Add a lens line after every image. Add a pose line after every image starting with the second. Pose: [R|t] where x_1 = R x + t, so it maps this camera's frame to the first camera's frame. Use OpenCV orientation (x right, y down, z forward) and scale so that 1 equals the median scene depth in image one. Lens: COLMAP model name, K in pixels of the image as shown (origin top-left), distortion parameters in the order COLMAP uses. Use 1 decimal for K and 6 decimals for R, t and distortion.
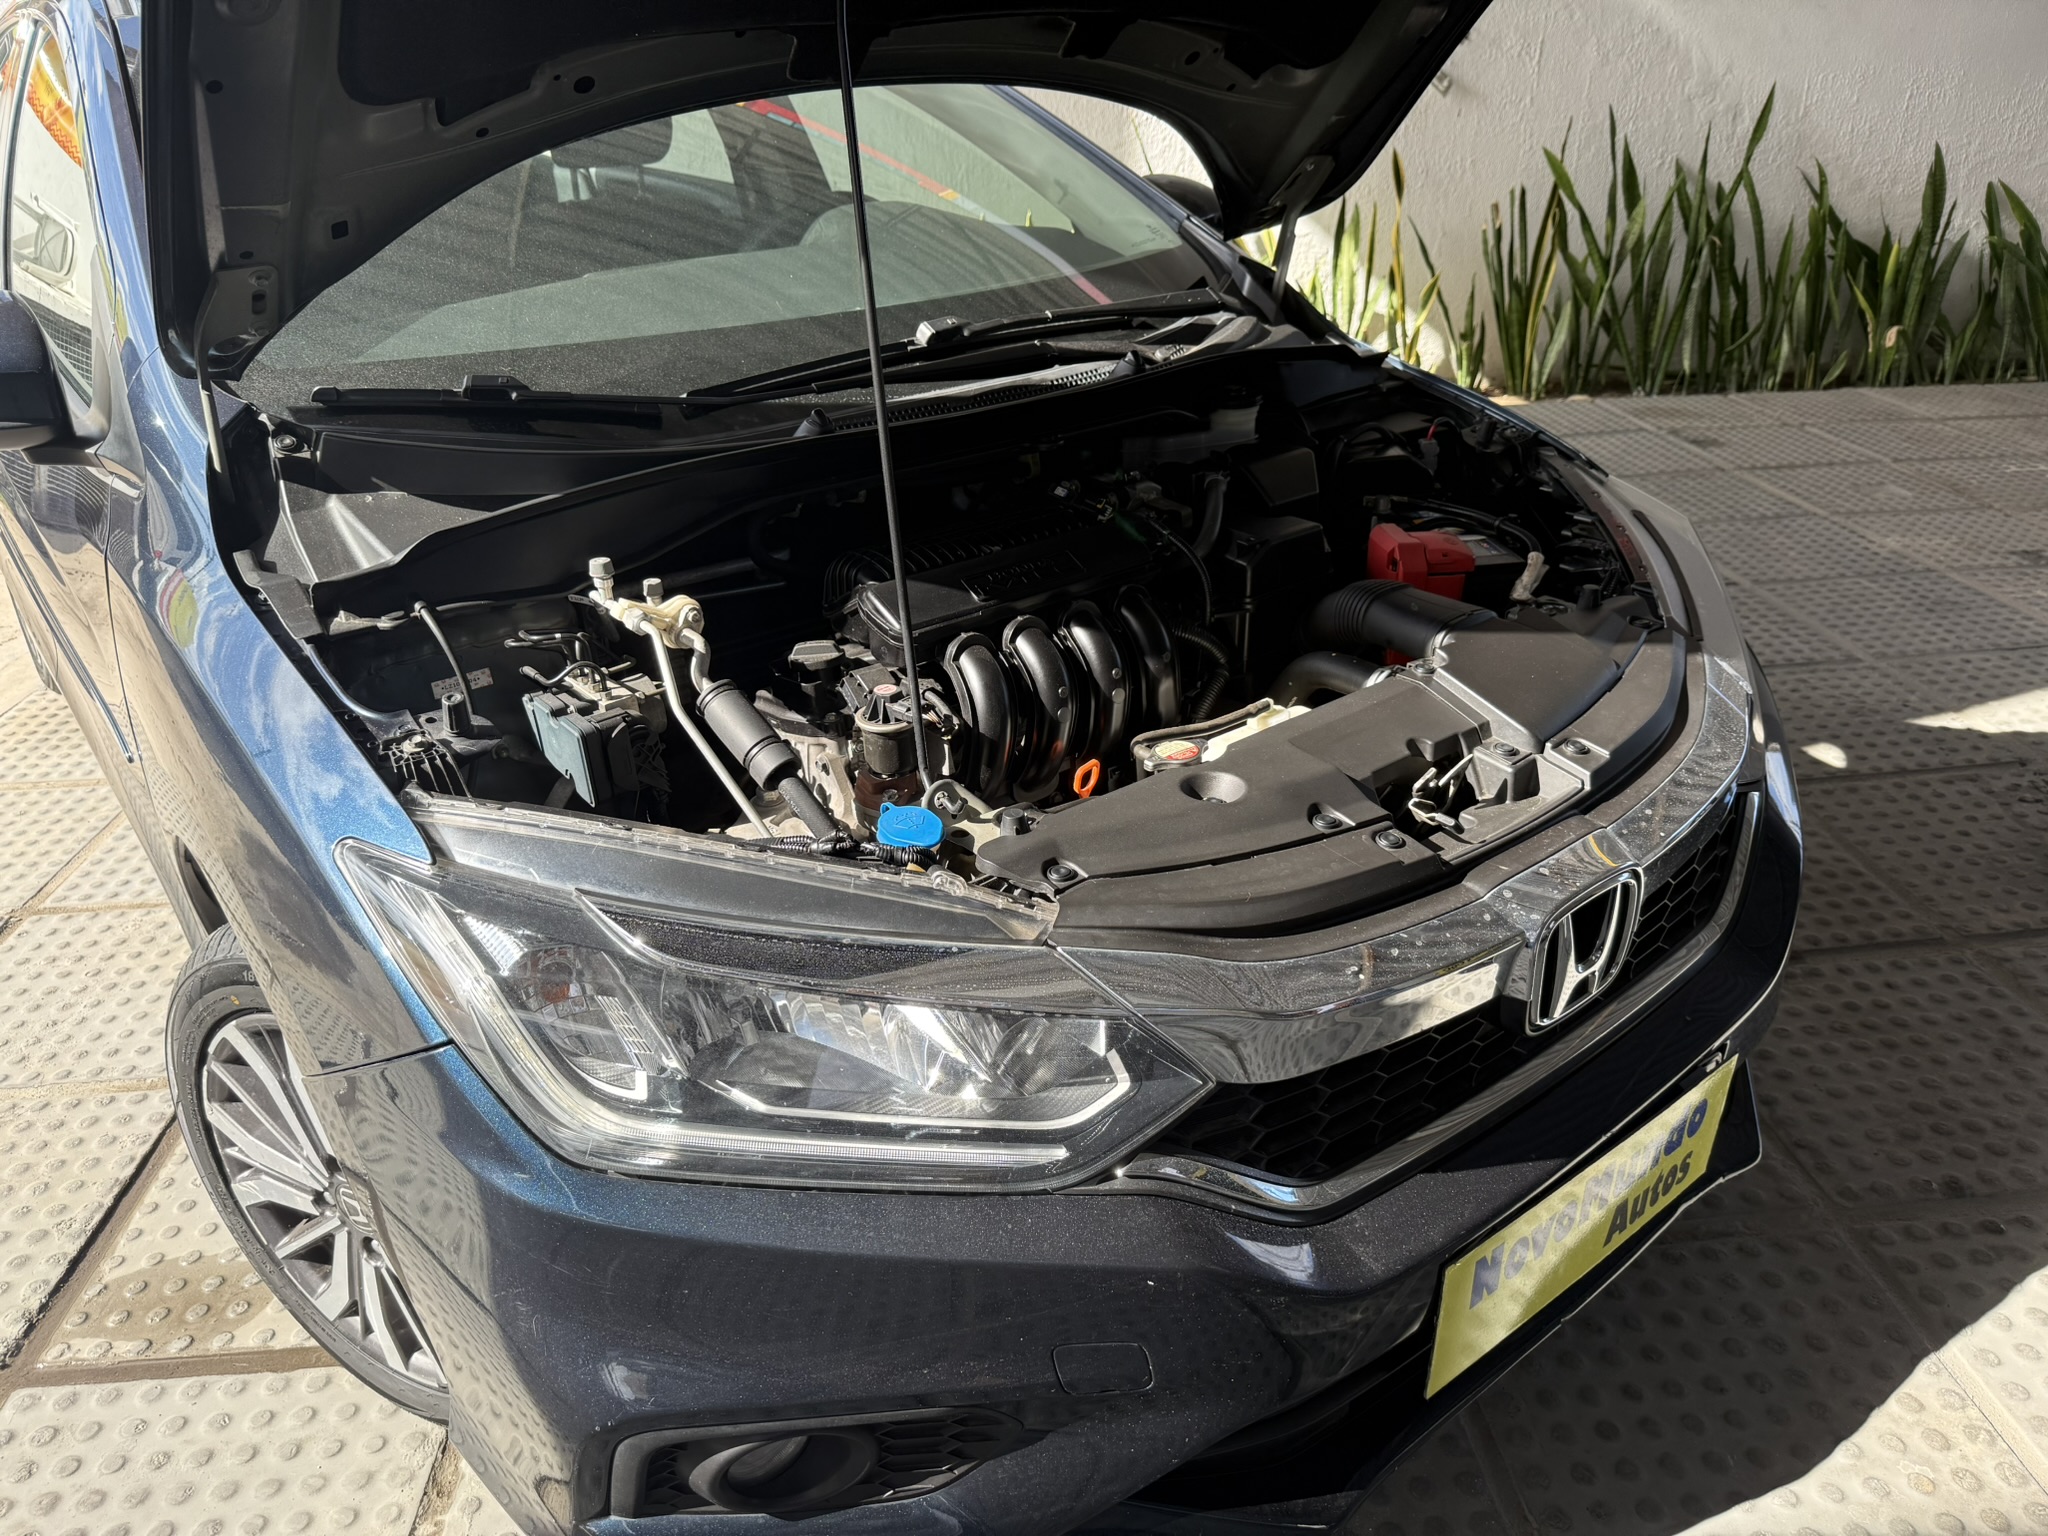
lens RADIAL K [[1450.6, 0, 1020.2], [0, 1450.6, 774.3], [0, 0, 1]] dist [0.021338, -0.030087]
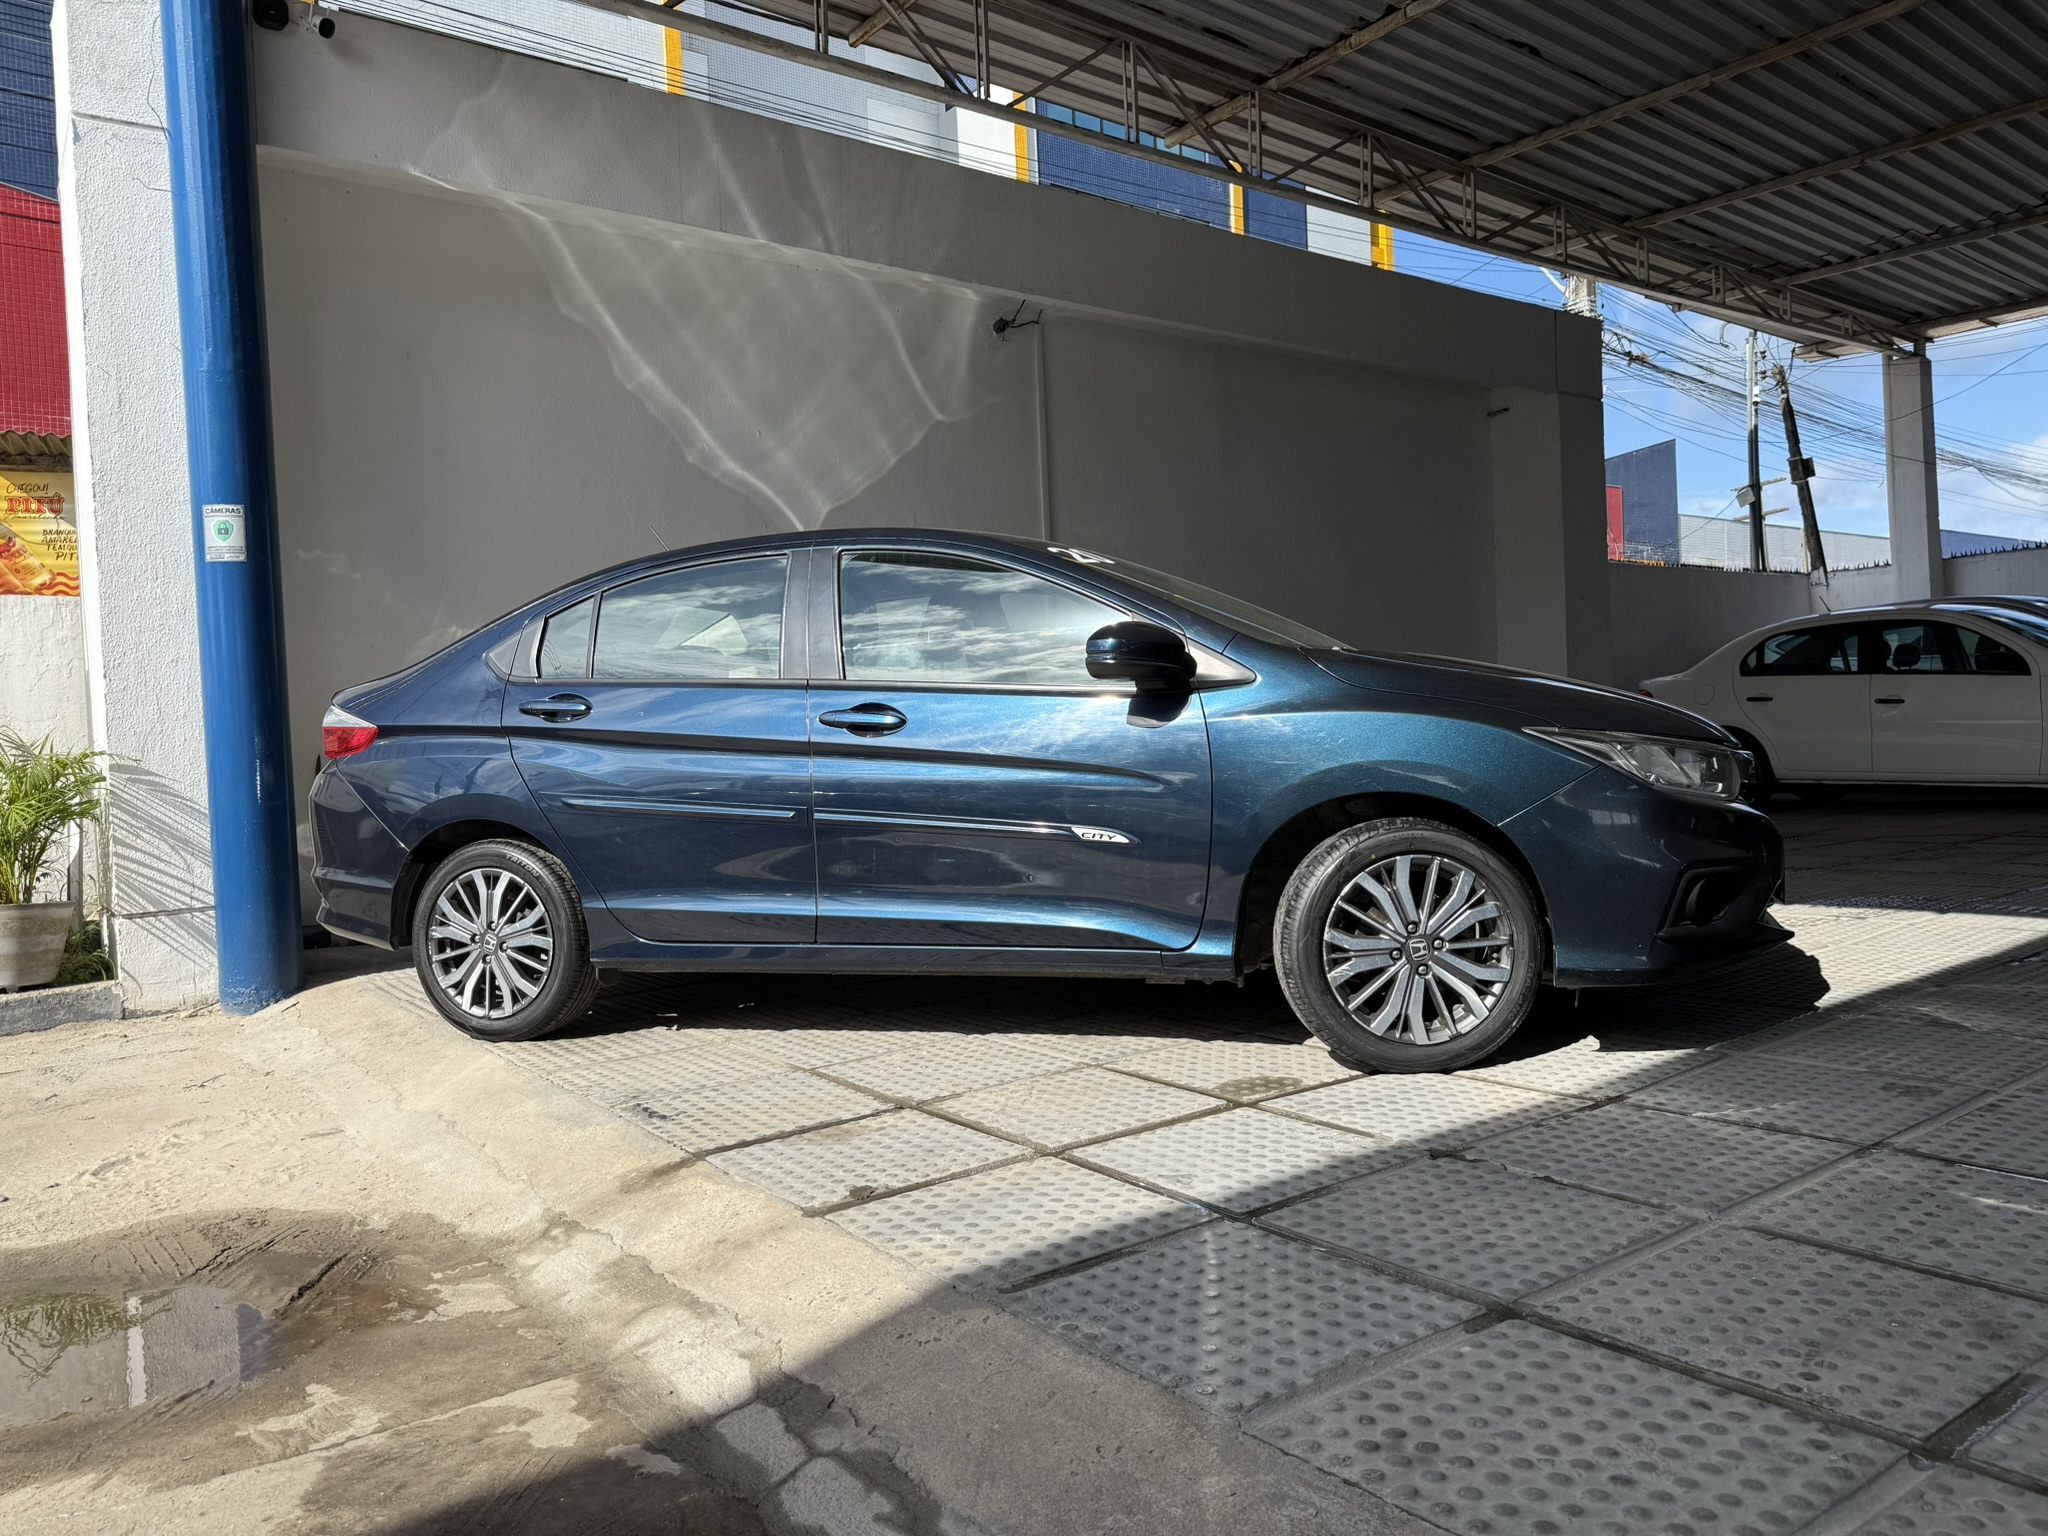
lens RADIAL K [[1450.6, 0, 1032.5], [0, 1450.6, 780.1], [0, 0, 1]] dist [0.021338, -0.030087]
pose [[0.854368, -0.026149, 0.519010, -0.539605], [0.251726, 0.894564, -0.369309, 0.187797], [-0.454631, 0.446174, 0.770869, -0.155695]]
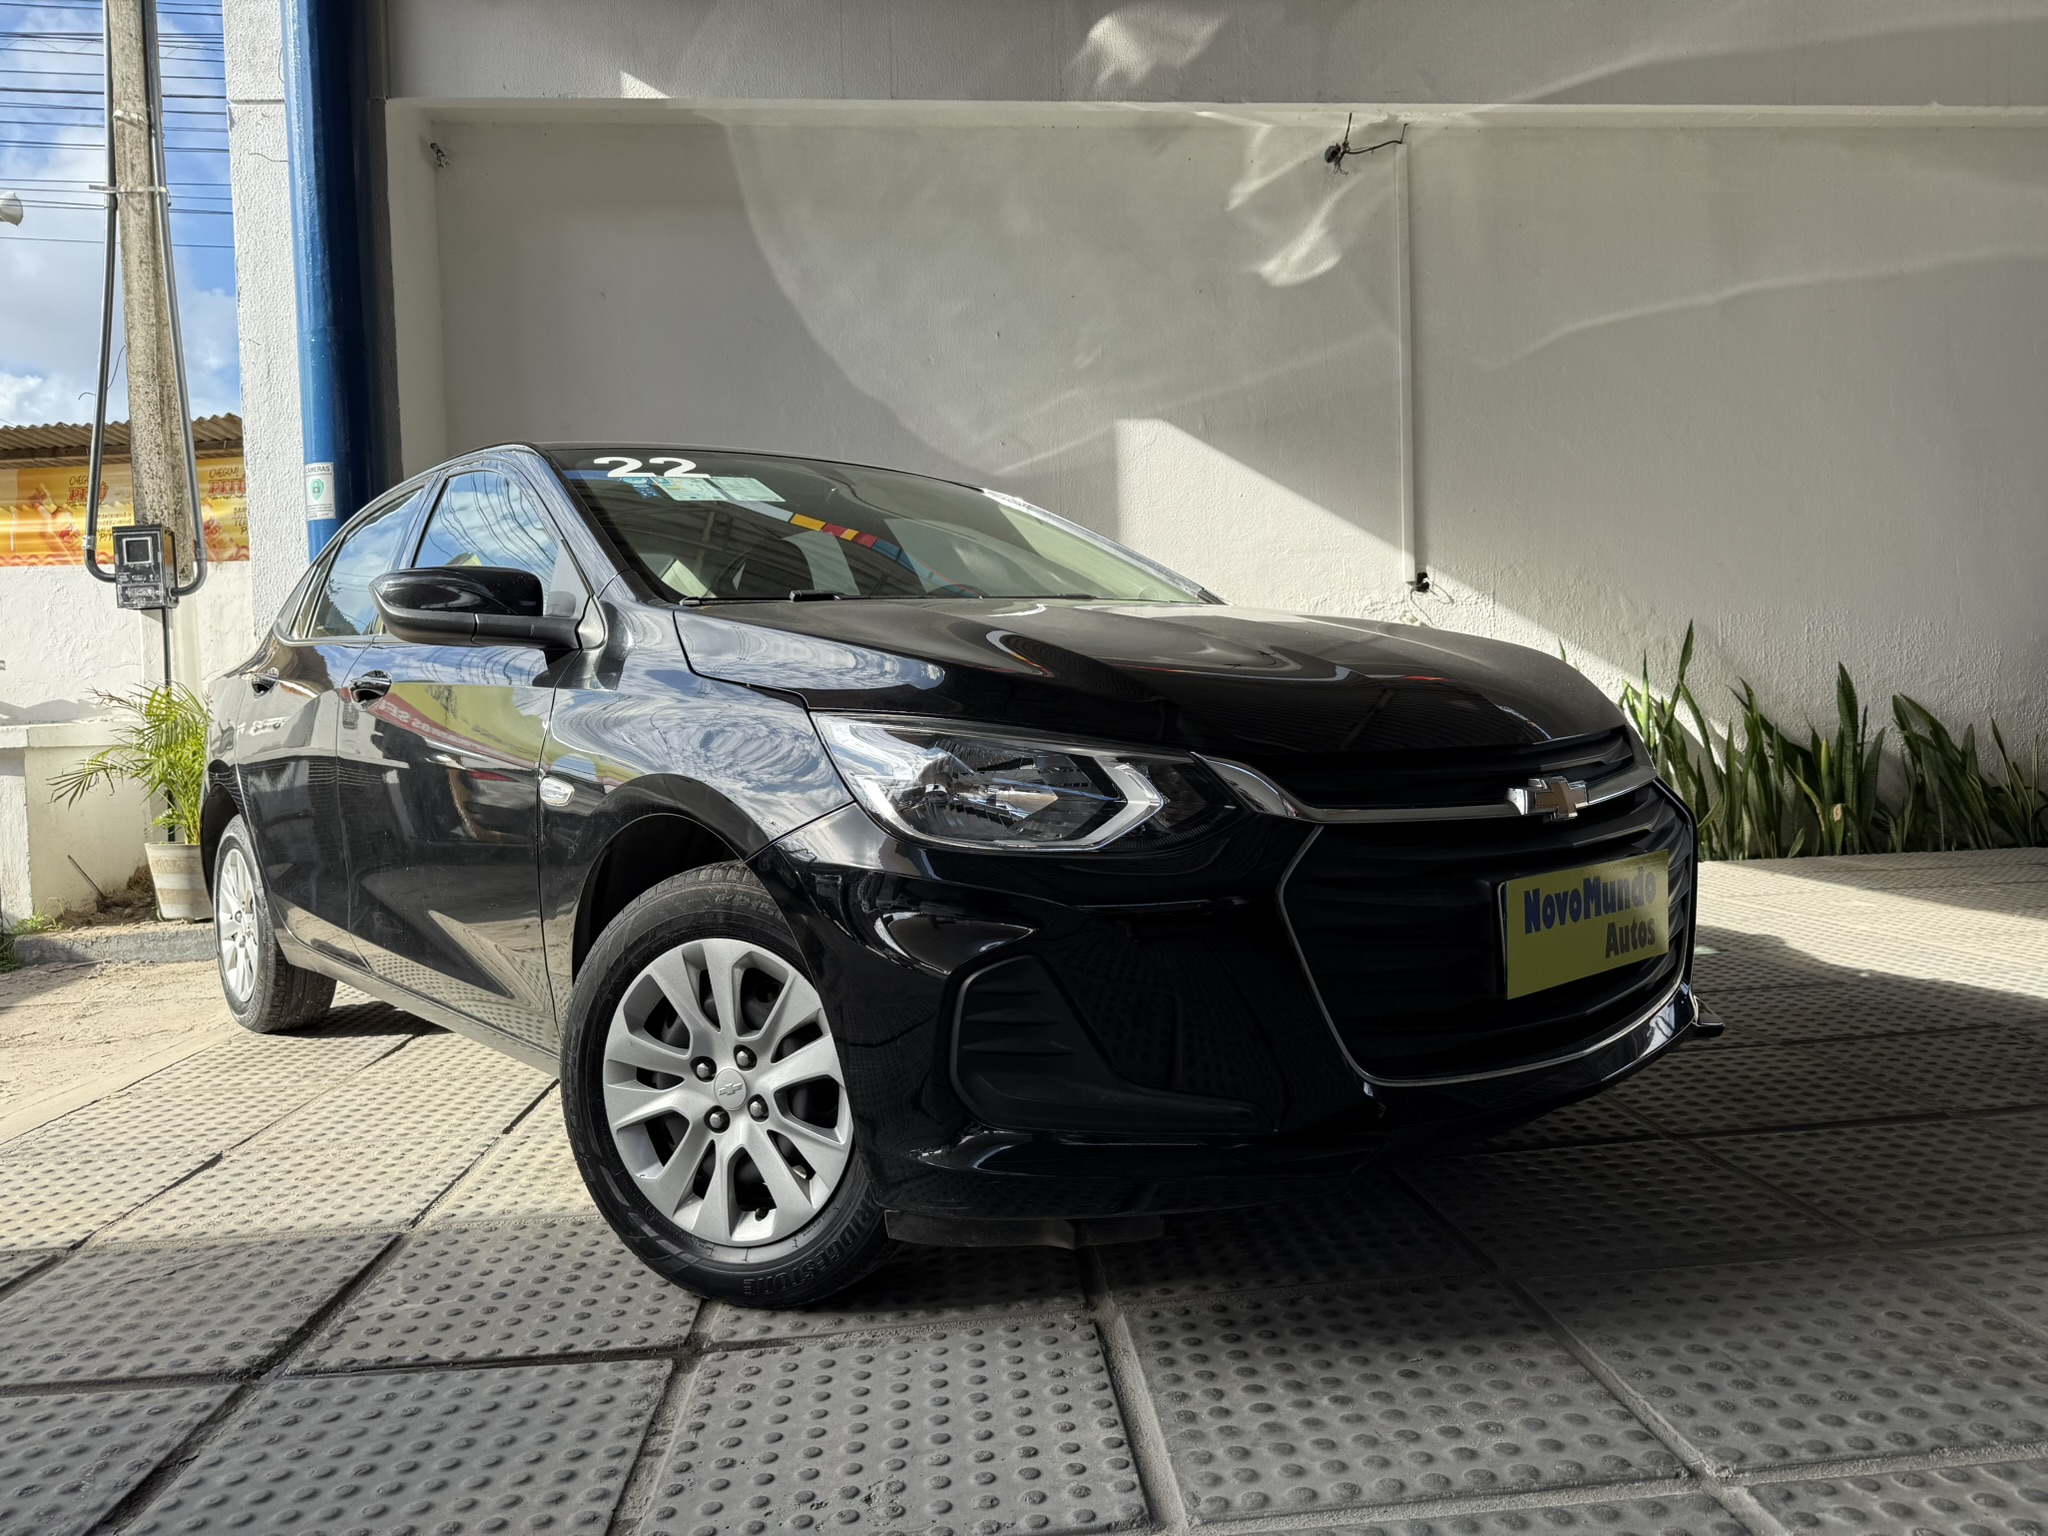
lens RADIAL K [[1450.6, 0, 1023.0], [0, 1450.6, 768.7], [0, 0, 1]] dist [0.021338, -0.030087]
pose [[0.999918, -0.010067, -0.007971, -0.027742], [0.005926, 0.912479, -0.409081, 0.125976], [0.011392, 0.409000, 0.912463, -0.057545]]
